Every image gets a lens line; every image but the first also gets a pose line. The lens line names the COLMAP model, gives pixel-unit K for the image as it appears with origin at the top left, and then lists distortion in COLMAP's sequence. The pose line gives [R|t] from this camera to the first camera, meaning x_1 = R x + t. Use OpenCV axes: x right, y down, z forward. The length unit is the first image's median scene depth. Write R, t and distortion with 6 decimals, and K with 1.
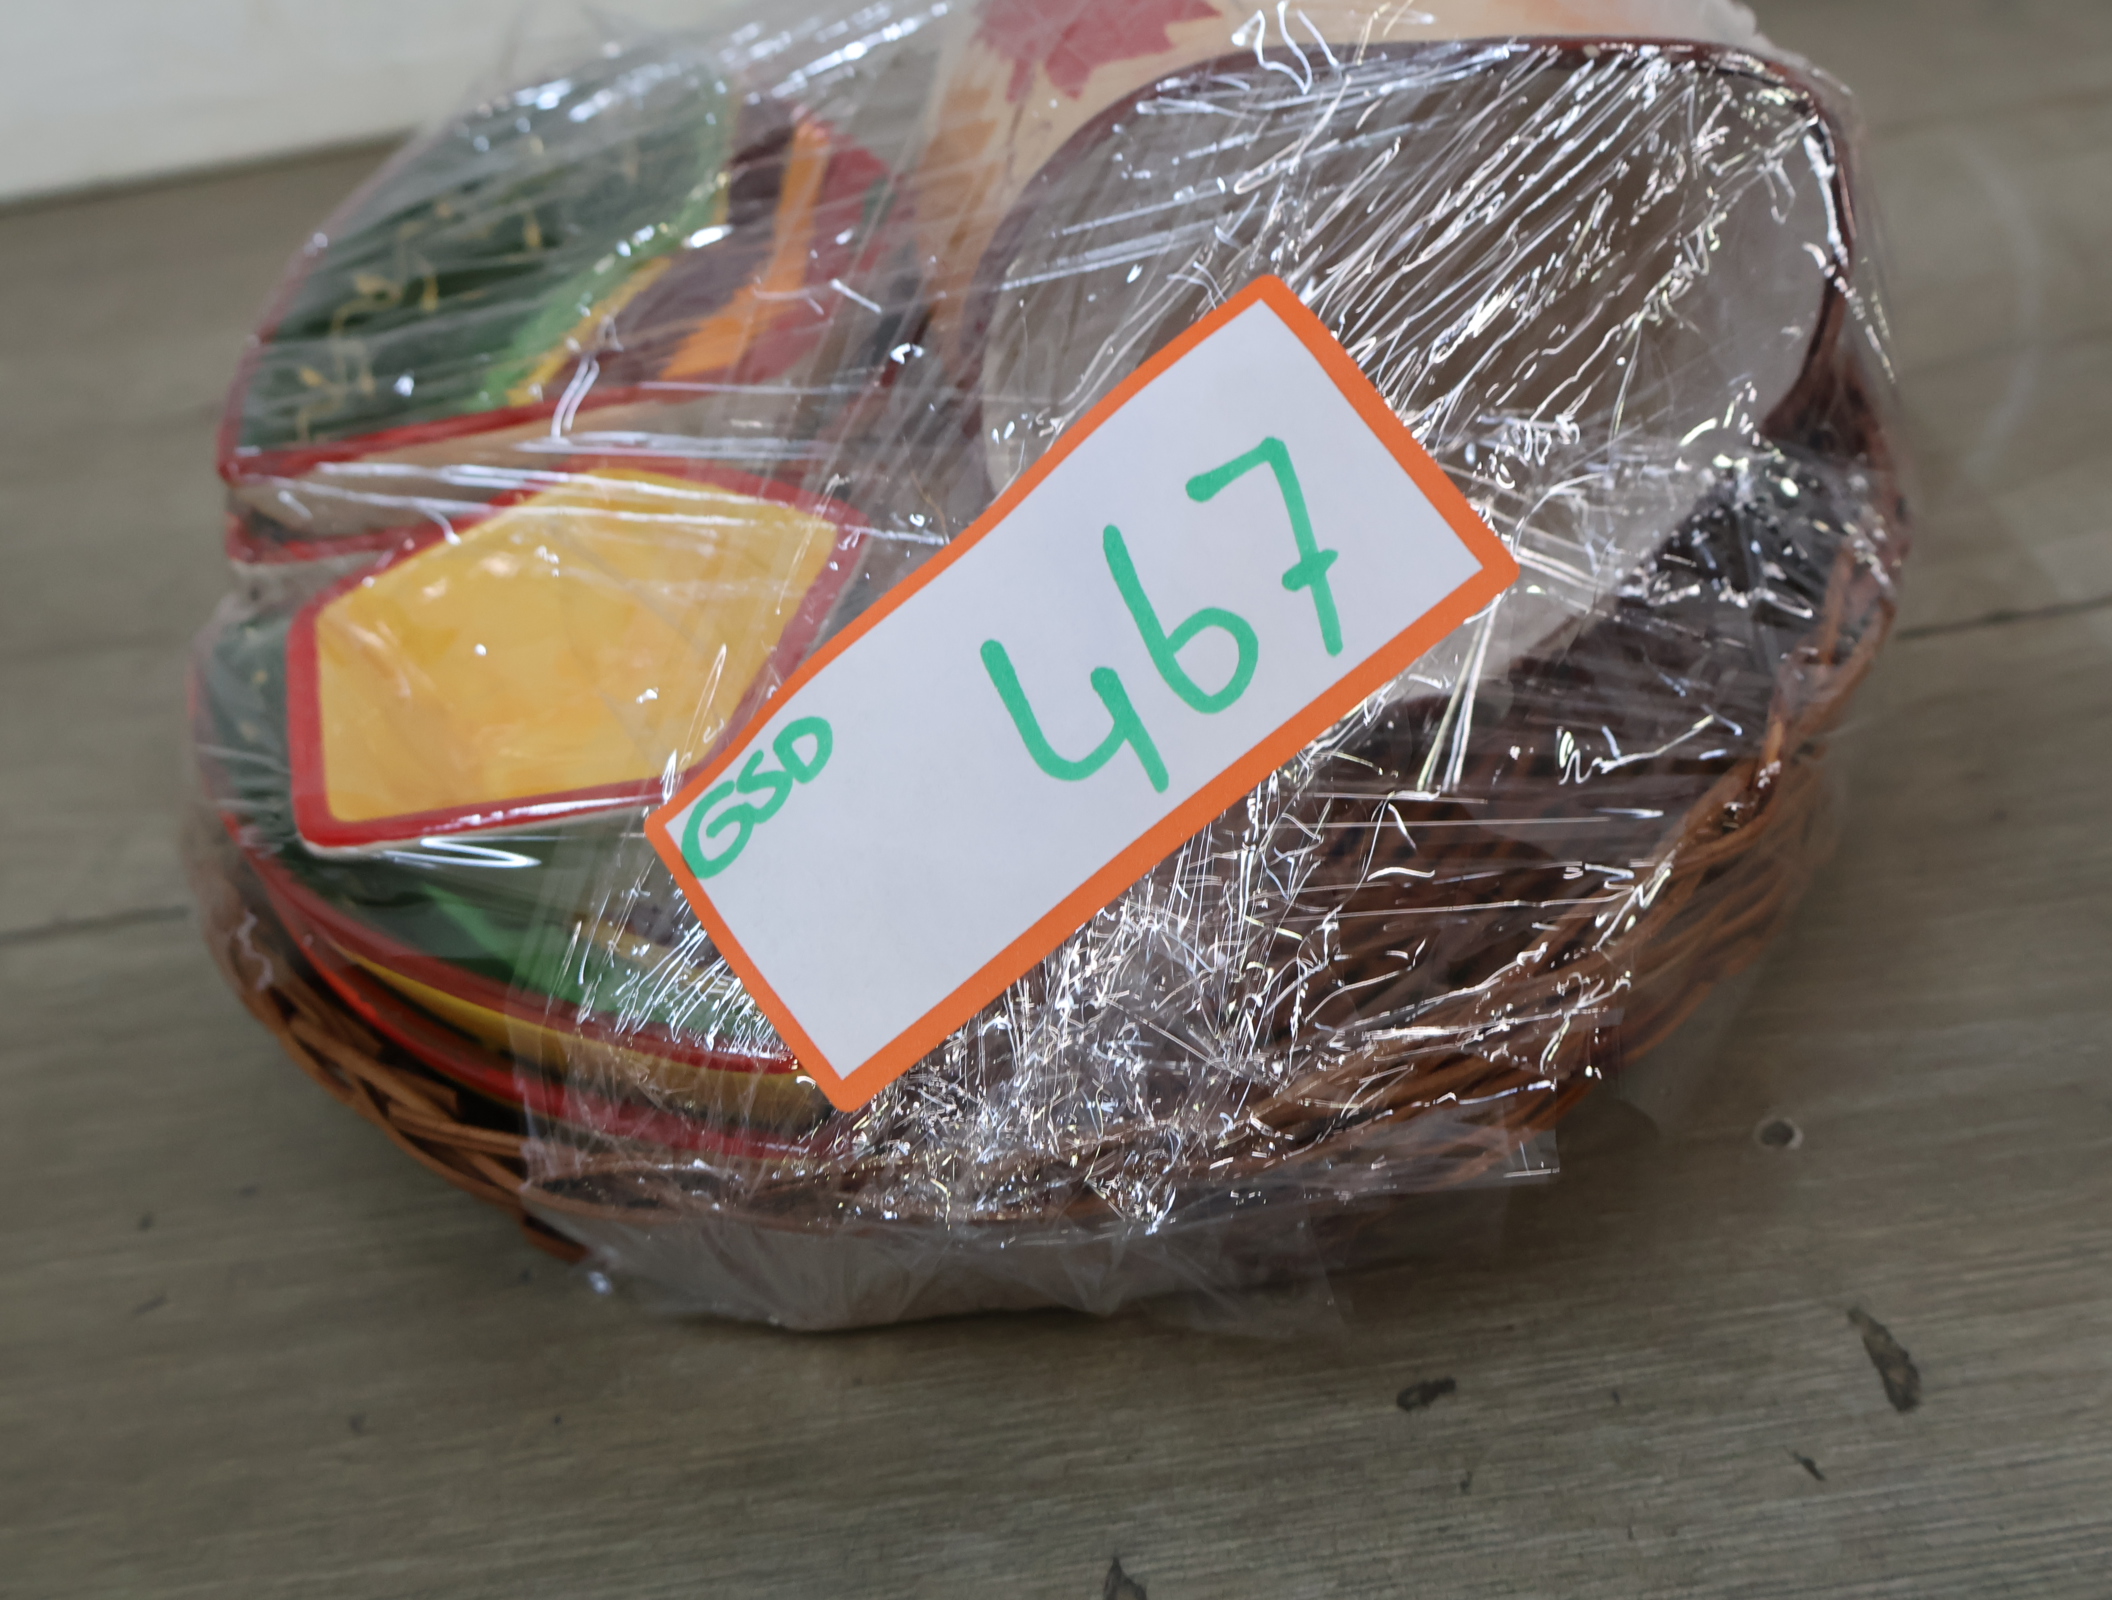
lens RADIAL K [[2139.3, 0, 1064.5], [0, 2139.3, 829.2], [0, 0, 1]] dist [0.015022, 0.000000]
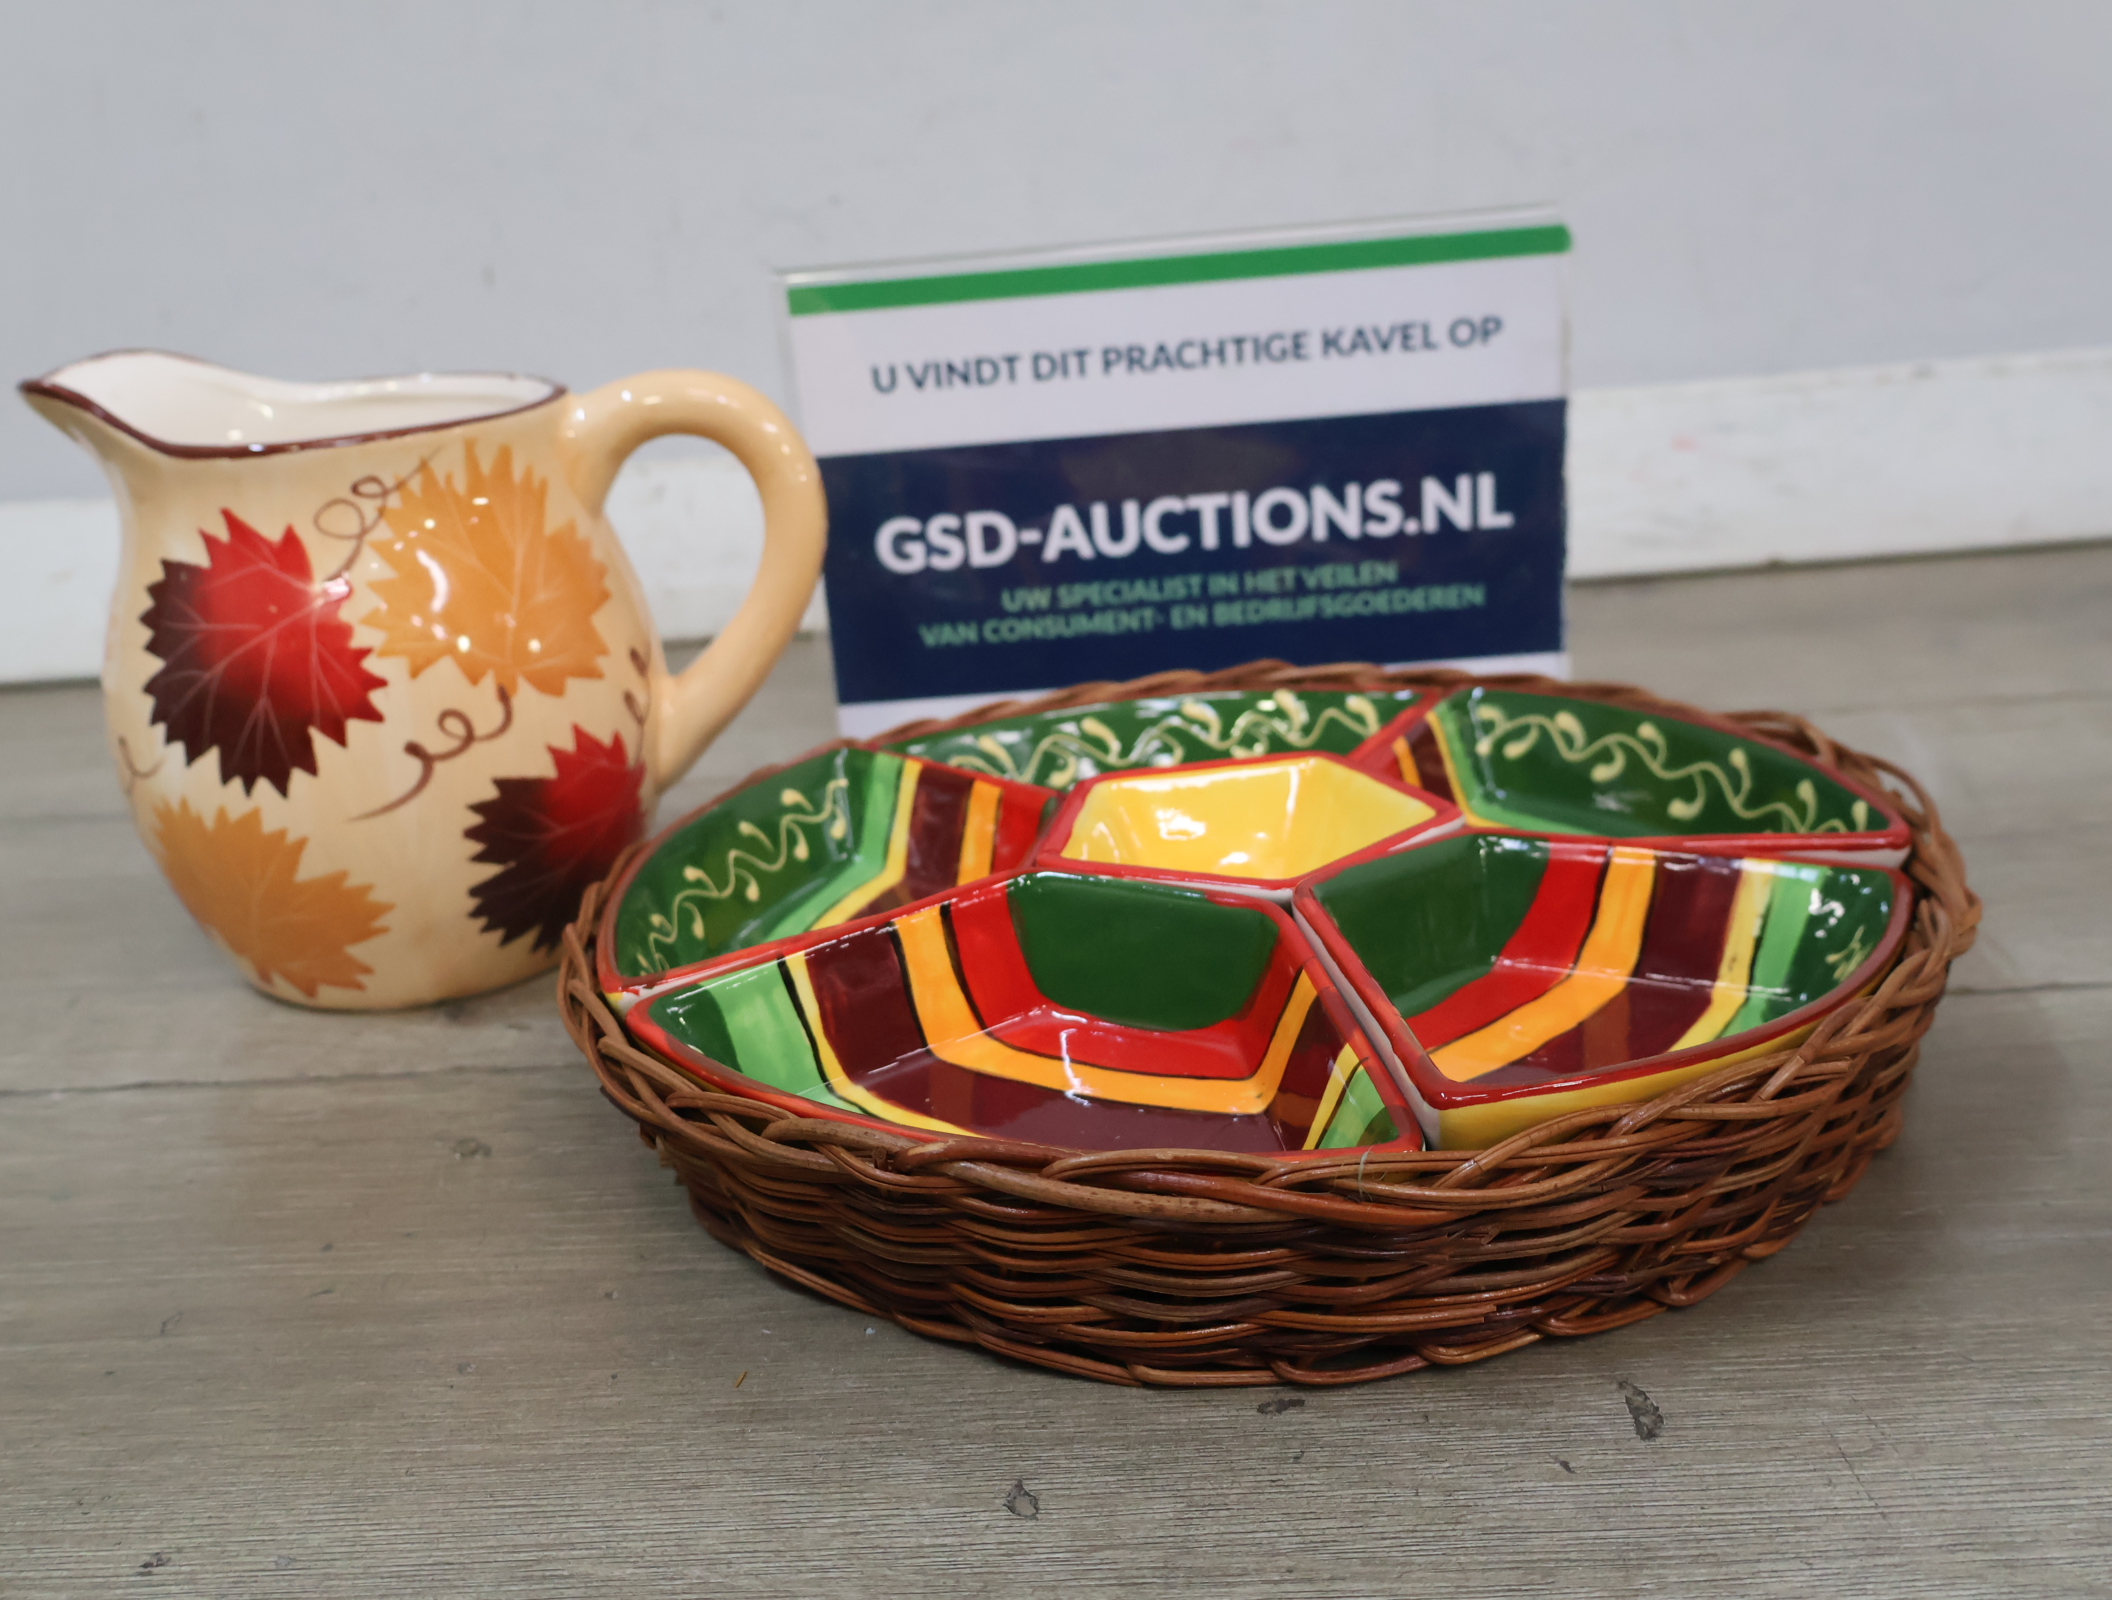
lens RADIAL K [[2139.3, 0, 1059.8], [0, 2139.3, 801.6], [0, 0, 1]] dist [0.015022, 0.000000]
pose [[0.990511, 0.098751, -0.095583, 0.127527], [-0.124924, 0.936845, -0.326672, 0.367634], [0.057287, 0.335513, 0.940292, -0.337933]]
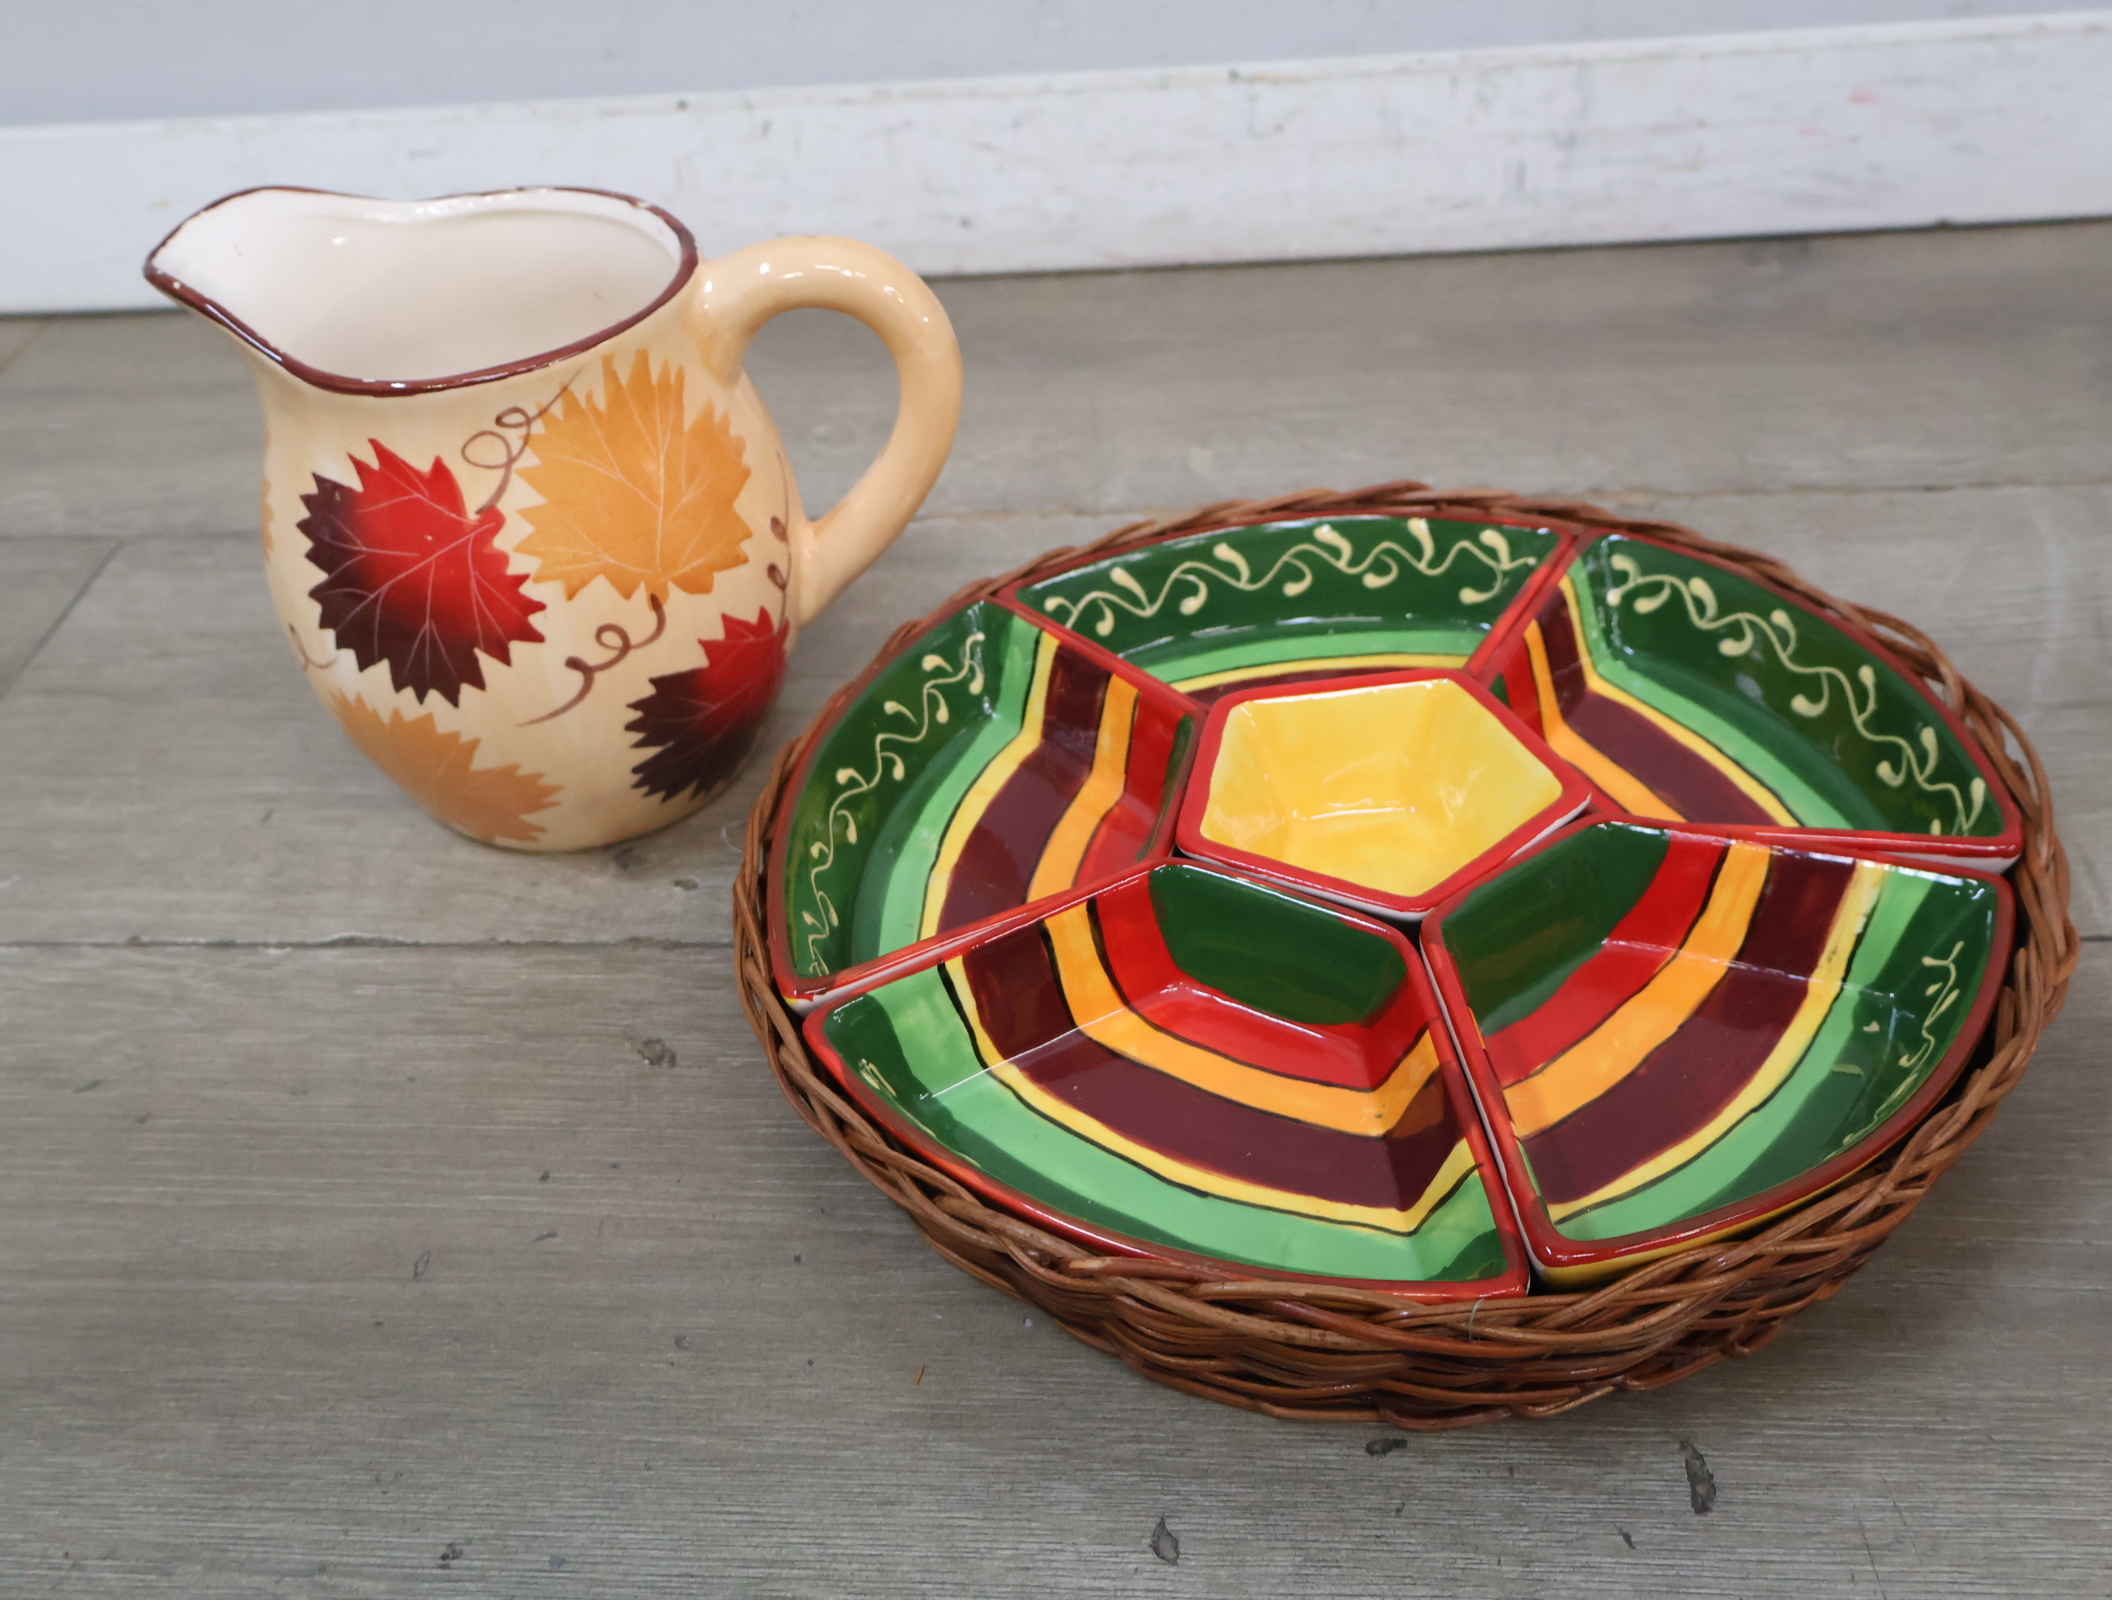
lens RADIAL K [[2139.3, 0, 1058.6], [0, 2139.3, 814.6], [0, 0, 1]] dist [0.015022, 0.000000]
pose [[0.985132, 0.145769, -0.090922, 0.016142], [-0.144757, 0.989310, 0.017660, -0.168332], [0.092525, -0.004236, 0.995701, -0.514951]]
